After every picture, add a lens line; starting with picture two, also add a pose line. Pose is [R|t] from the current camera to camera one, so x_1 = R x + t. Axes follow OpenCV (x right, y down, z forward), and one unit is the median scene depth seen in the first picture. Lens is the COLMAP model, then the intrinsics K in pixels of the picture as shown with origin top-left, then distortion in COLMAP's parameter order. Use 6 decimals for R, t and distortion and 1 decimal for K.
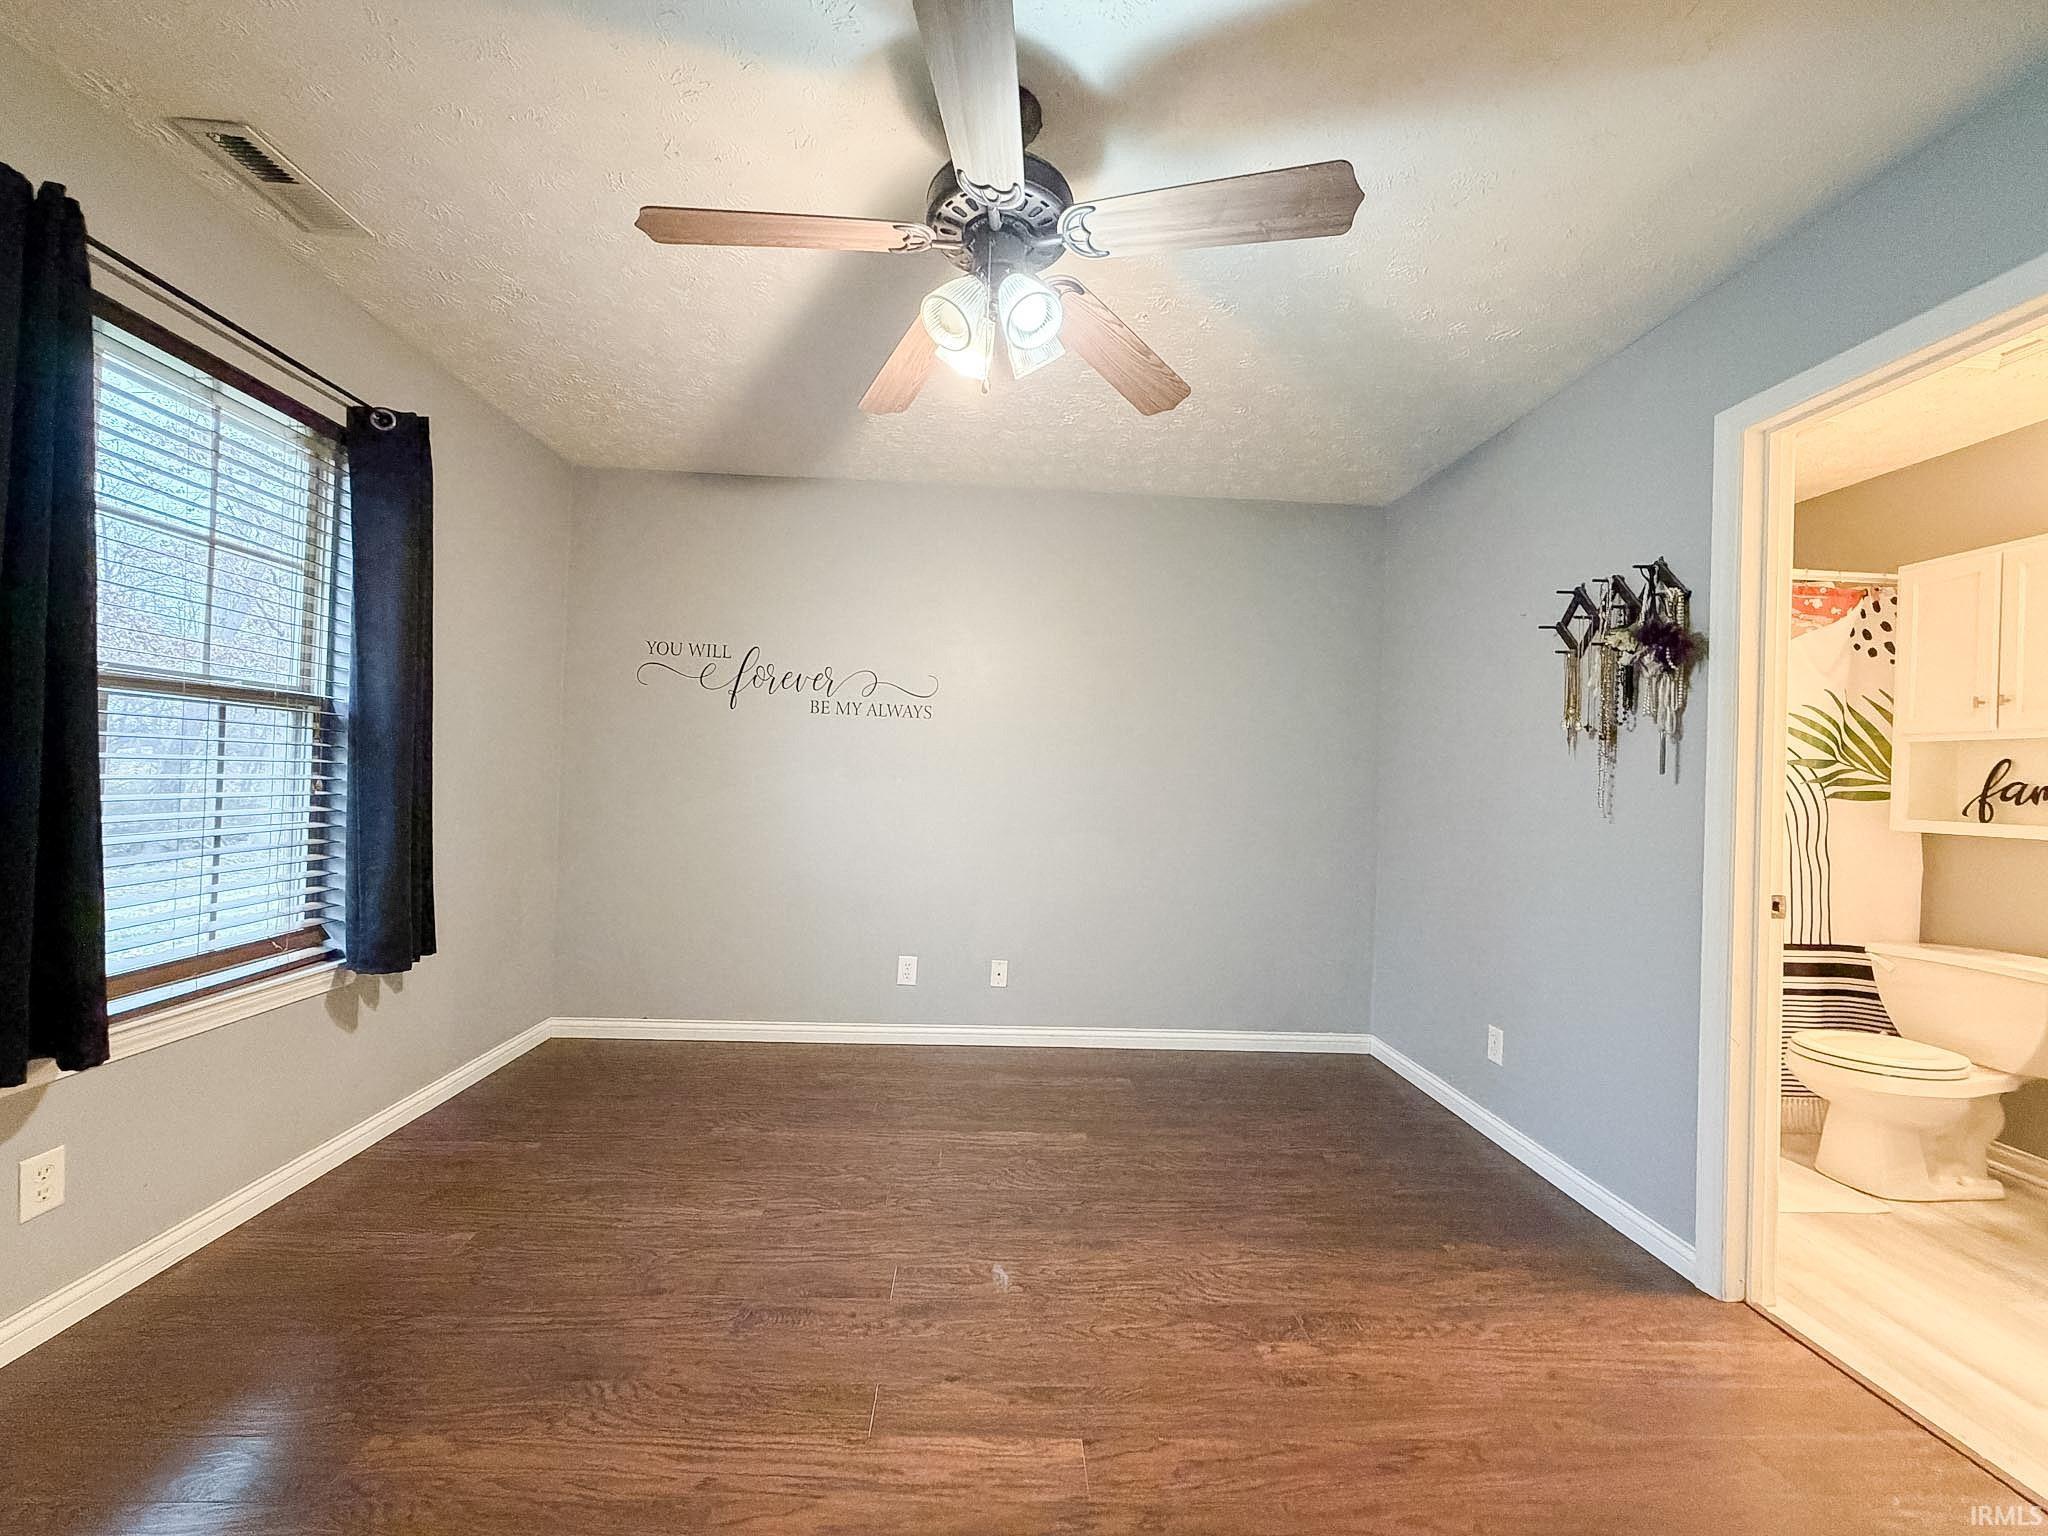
lens RADIAL K [[814.8, 0, 1017.0], [0, 814.8, 769.1], [0, 0, 1]] dist [0.000455, -0.000208]
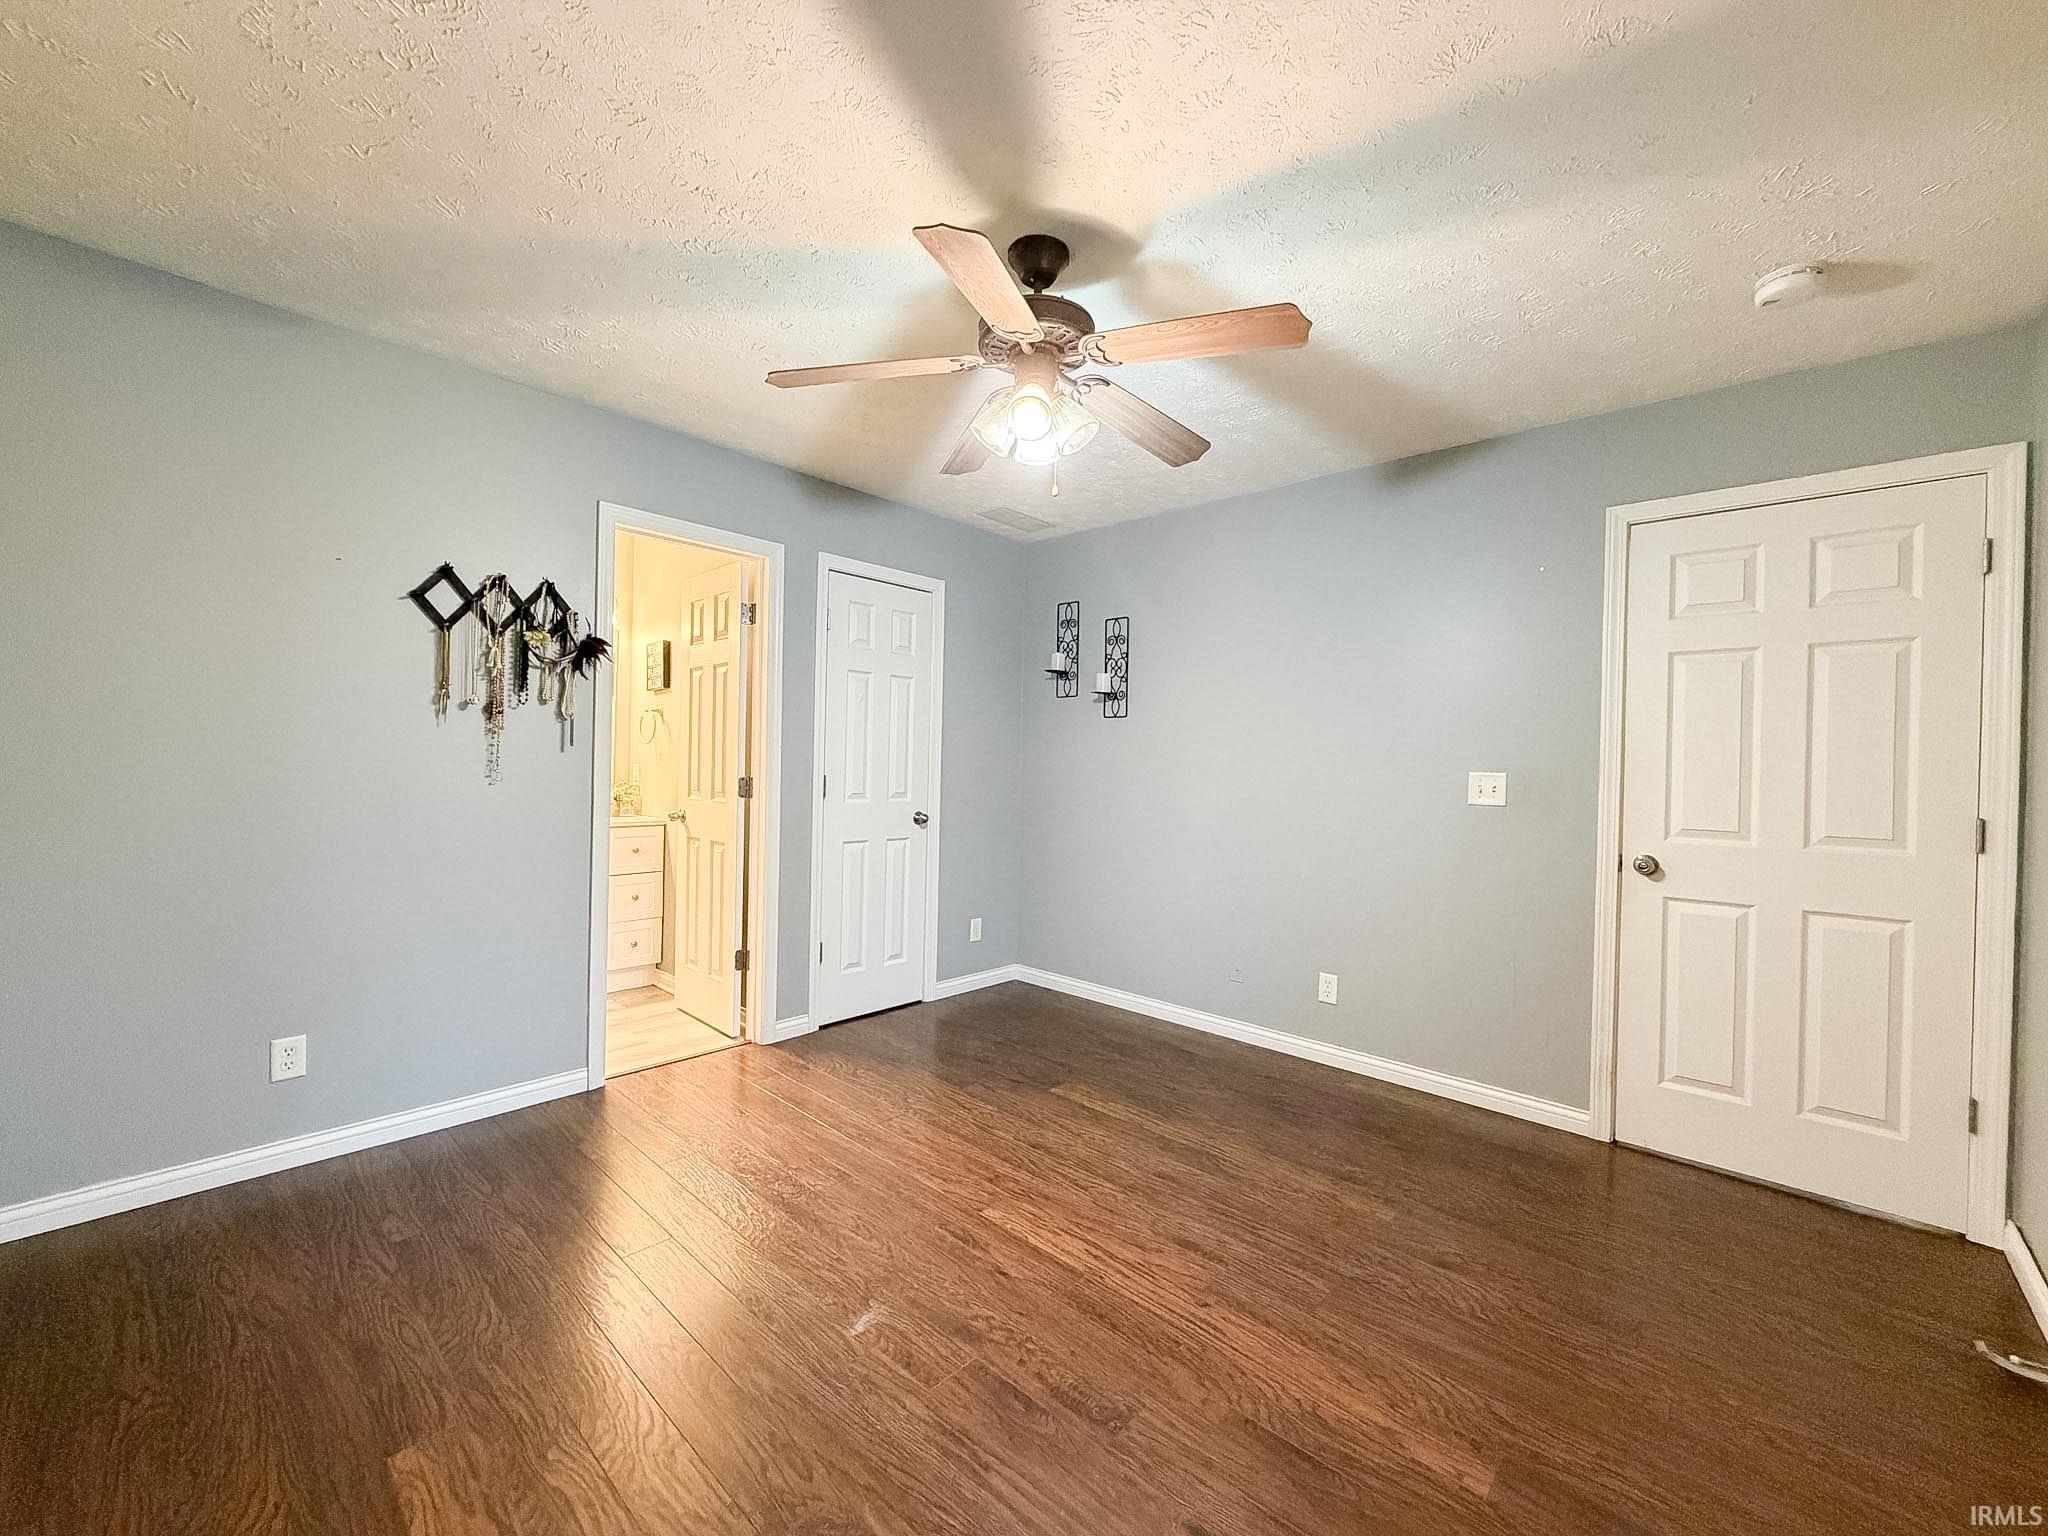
lens RADIAL K [[814.8, 0, 1017.0], [0, 814.8, 769.1], [0, 0, 1]] dist [0.000455, -0.000208]
pose [[-0.700825, -0.057641, 0.711000, -0.889233], [-0.055539, 0.998113, 0.026173, -0.039245], [-0.711168, -0.021146, -0.702704, 1.806842]]
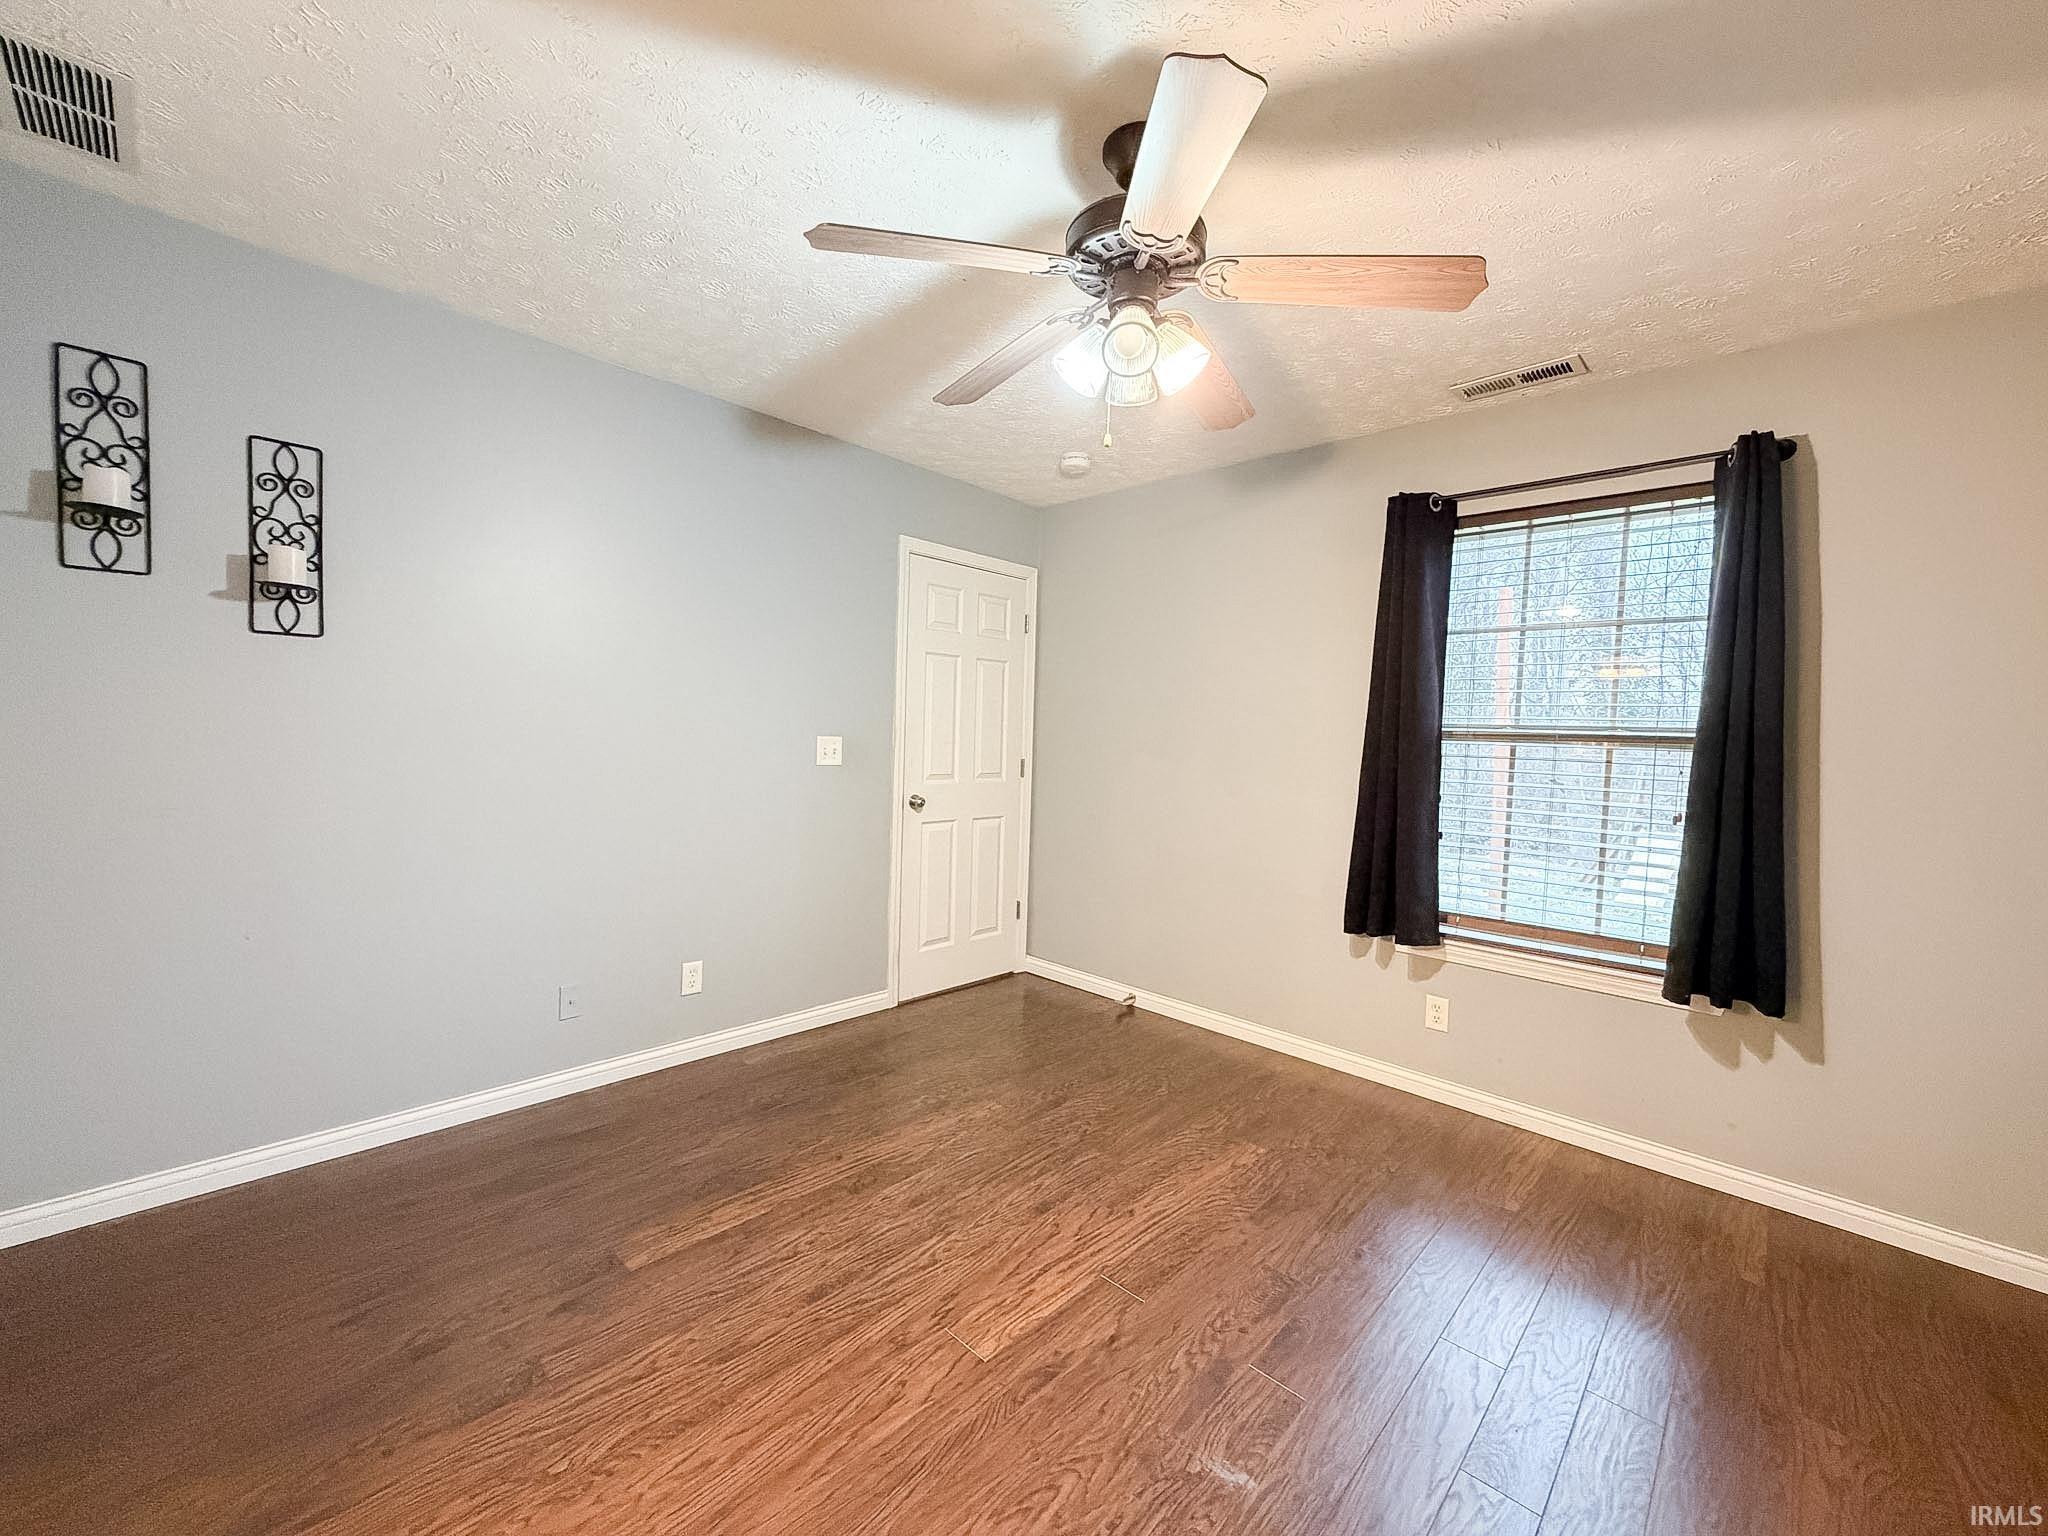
lens RADIAL K [[814.8, 0, 1017.0], [0, 814.8, 769.1], [0, 0, 1]] dist [0.000455, -0.000208]
pose [[-0.717508, -0.030192, -0.695896, 0.765082], [-0.055006, 0.998396, 0.013398, -0.014175], [0.694375, 0.047892, -0.718018, 1.603995]]
